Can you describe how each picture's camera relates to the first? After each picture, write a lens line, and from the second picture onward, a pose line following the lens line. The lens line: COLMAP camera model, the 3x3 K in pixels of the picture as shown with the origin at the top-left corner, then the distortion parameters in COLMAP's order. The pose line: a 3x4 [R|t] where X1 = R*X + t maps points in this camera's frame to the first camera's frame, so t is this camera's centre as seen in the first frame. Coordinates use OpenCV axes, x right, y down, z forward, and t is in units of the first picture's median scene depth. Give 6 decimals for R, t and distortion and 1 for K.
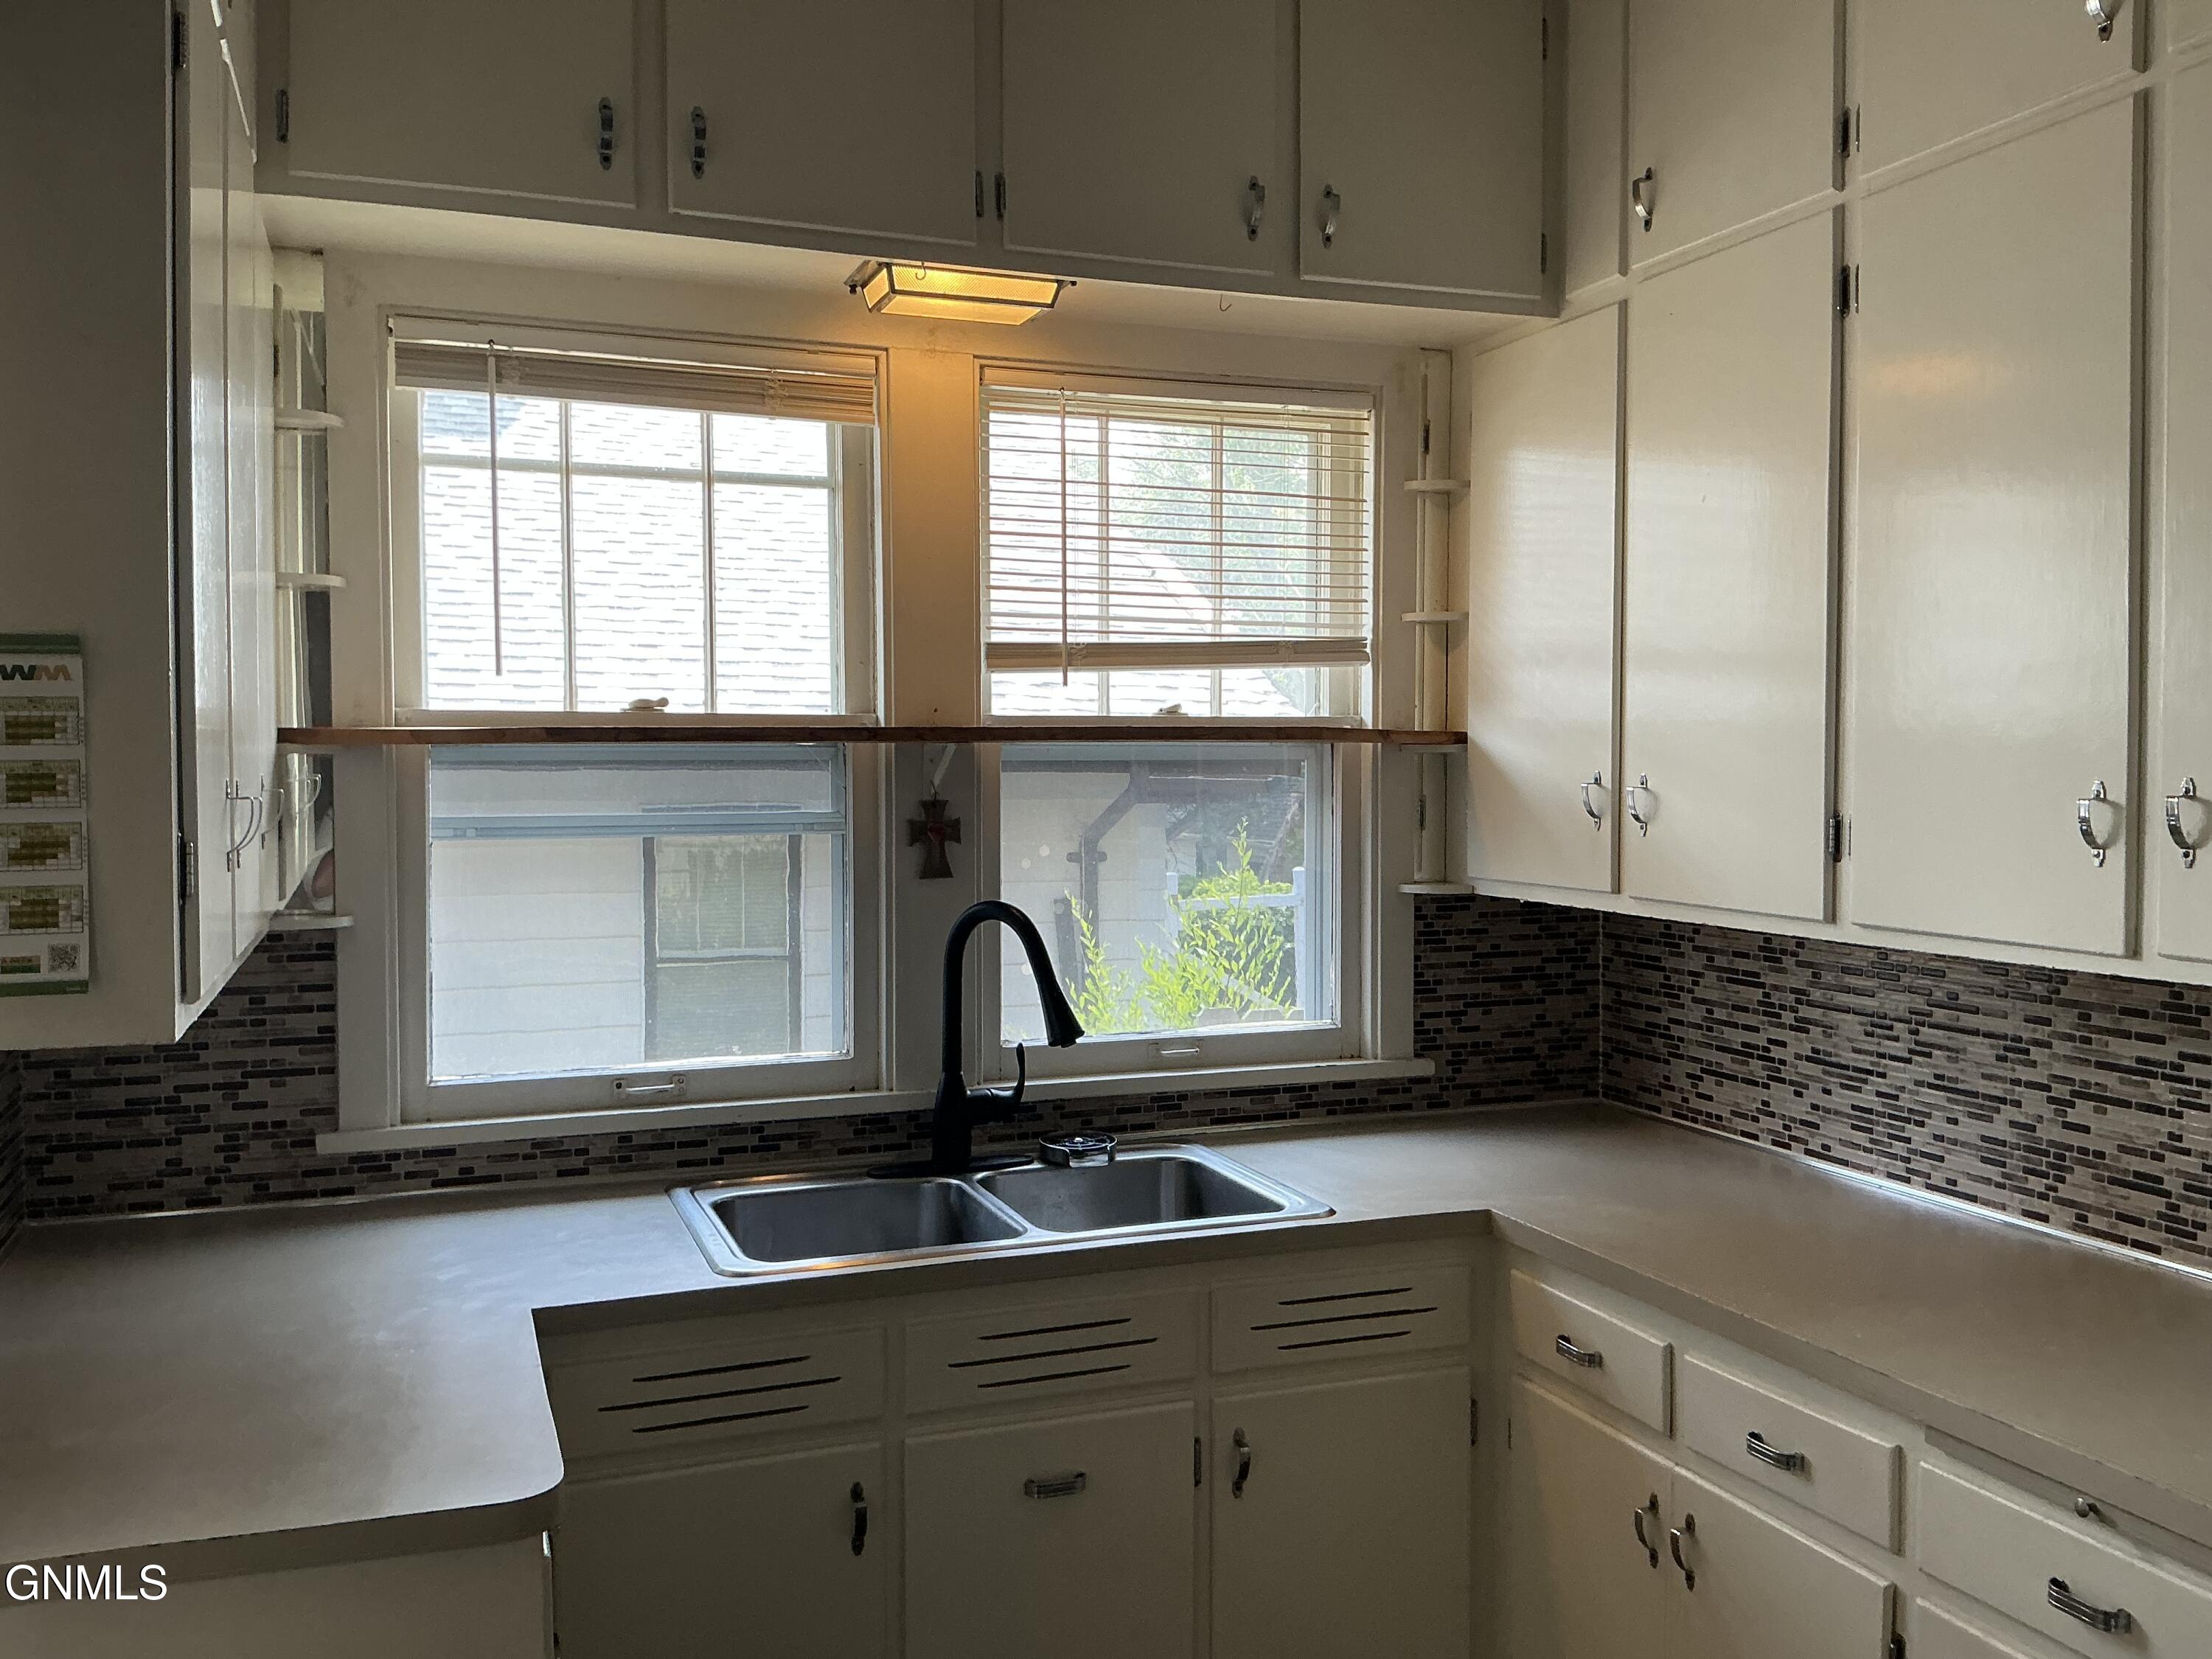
lens RADIAL K [[1879.1, 0, 1070.9], [0, 1879.1, 793.7], [0, 0, 1]] dist [0.104509, -0.187170]
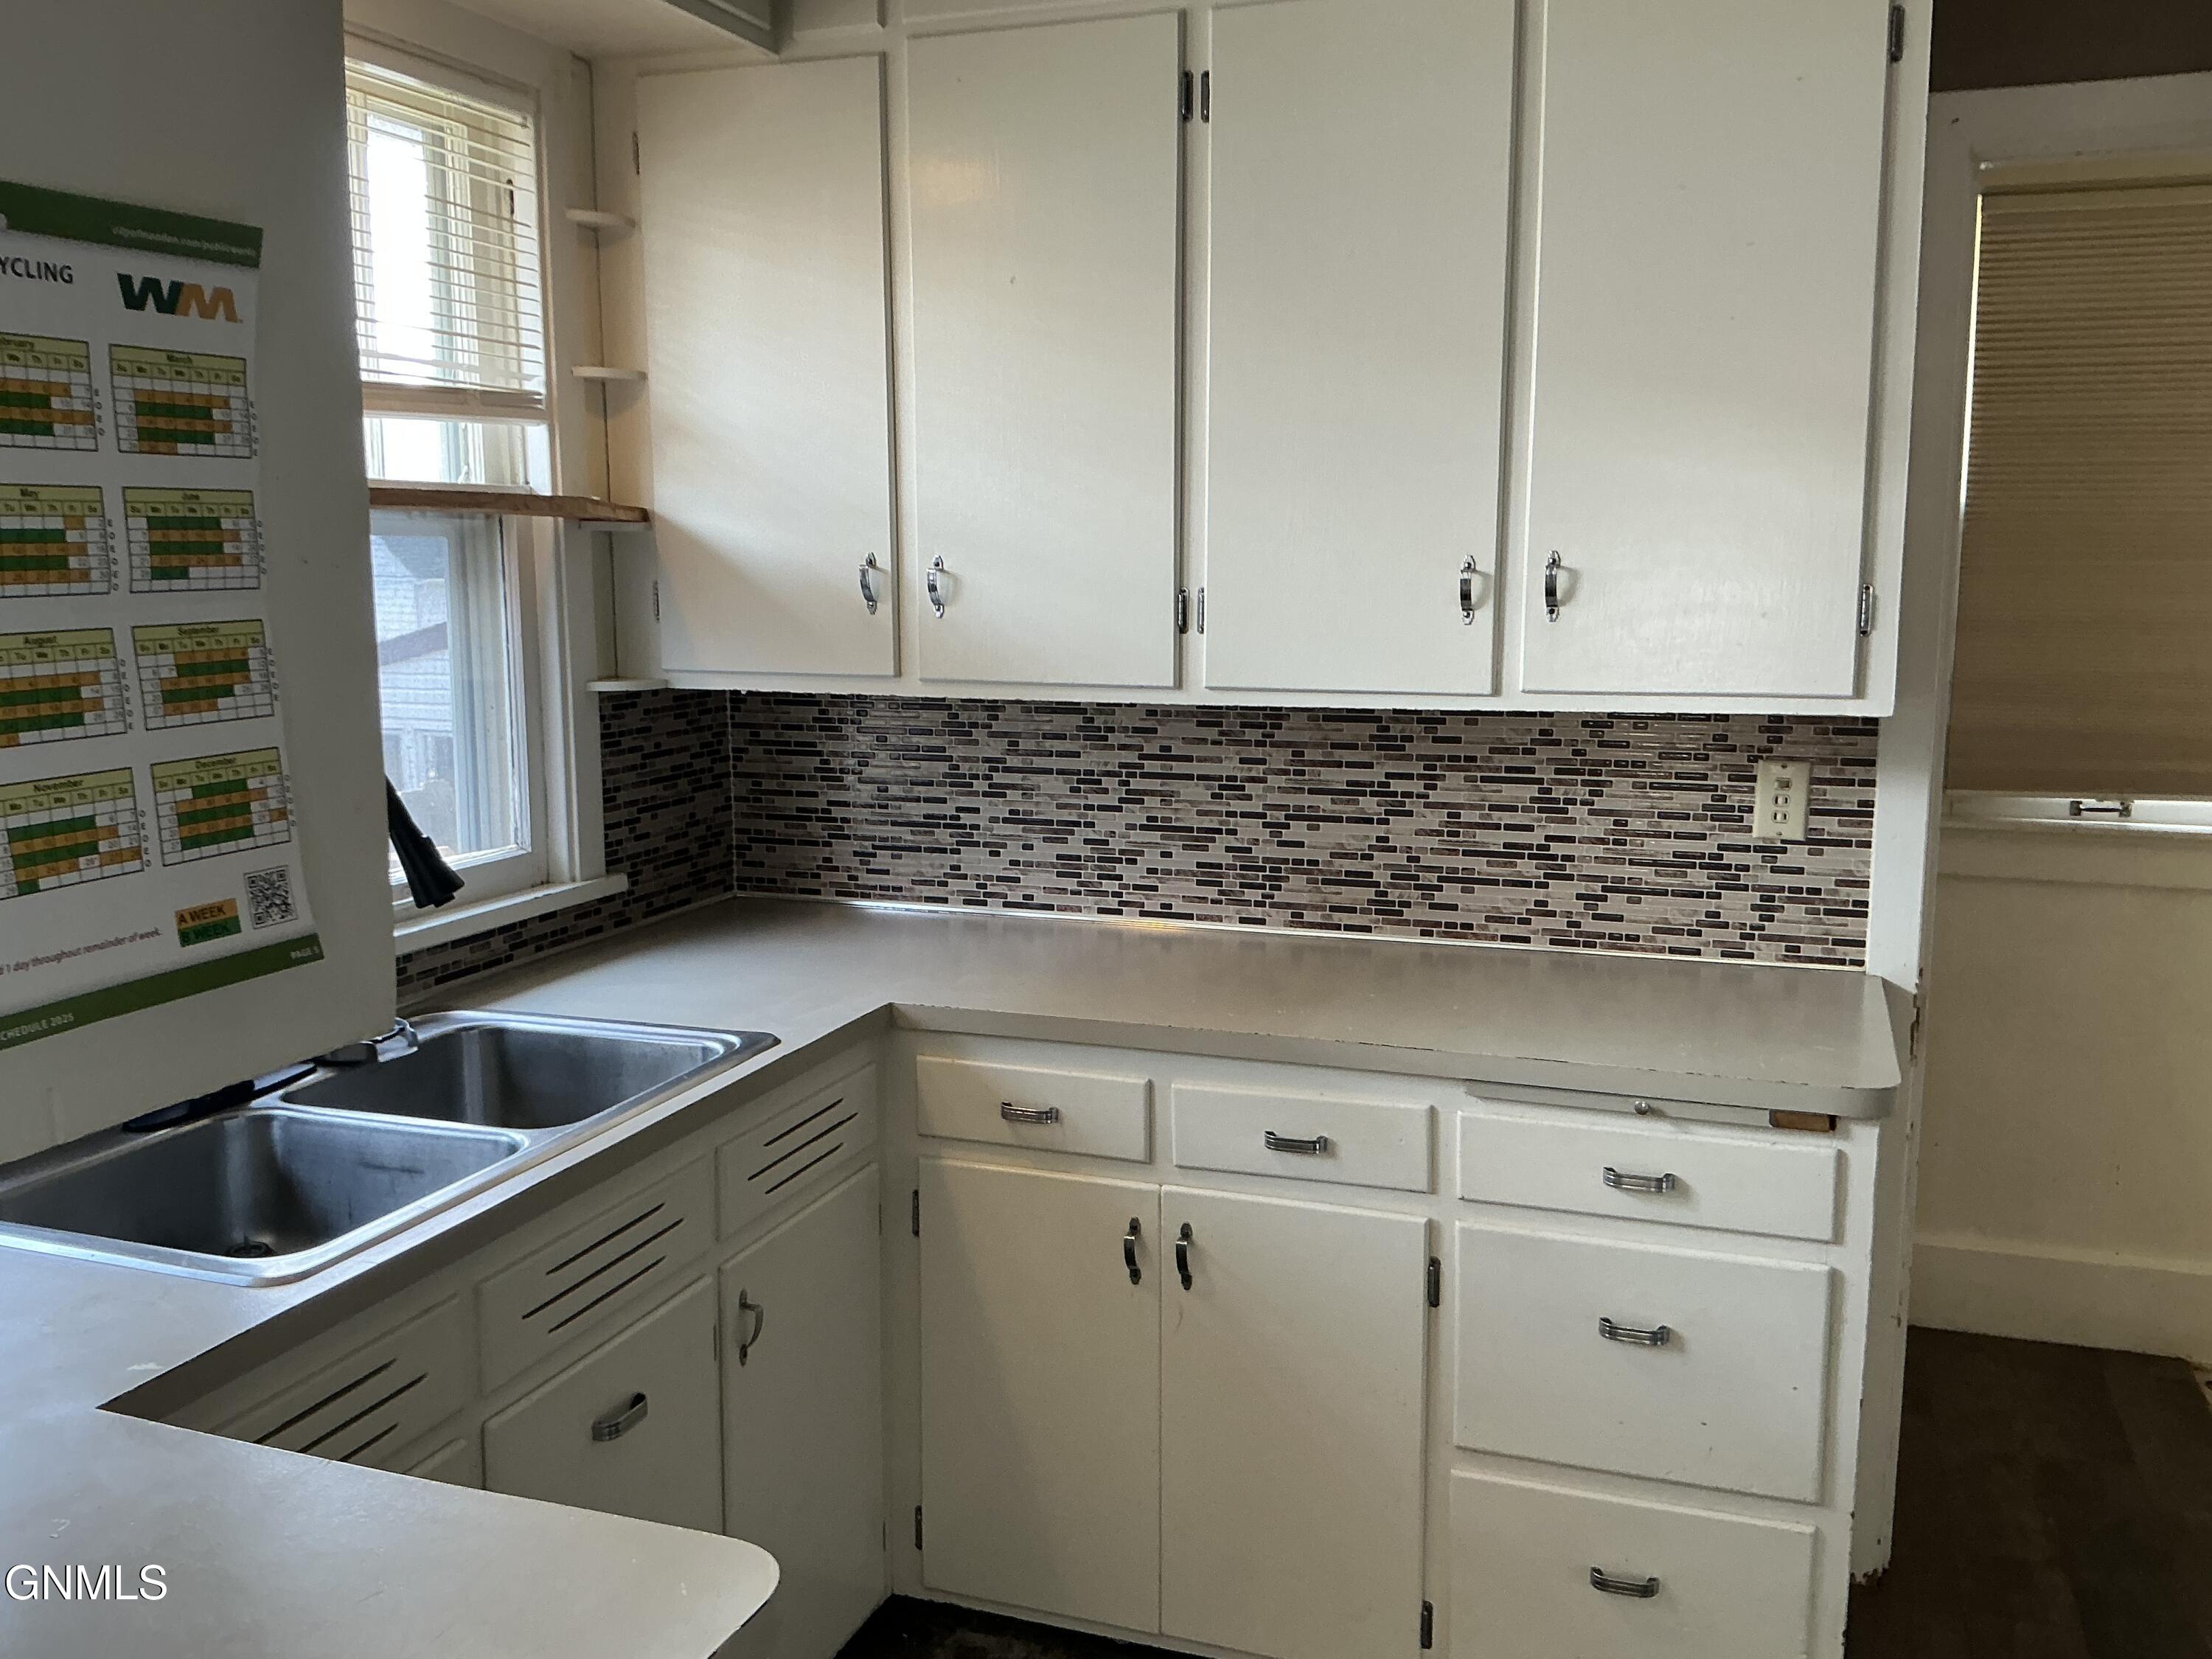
lens RADIAL K [[1879.1, 0, 1169.5], [0, 1879.1, 810.4], [0, 0, 1]] dist [0.104509, -0.187170]
pose [[0.622627, -0.103994, 0.775578, -0.427171], [0.013763, 0.992432, 0.122023, 0.004011], [-0.782398, -0.065301, 0.619346, 0.287149]]
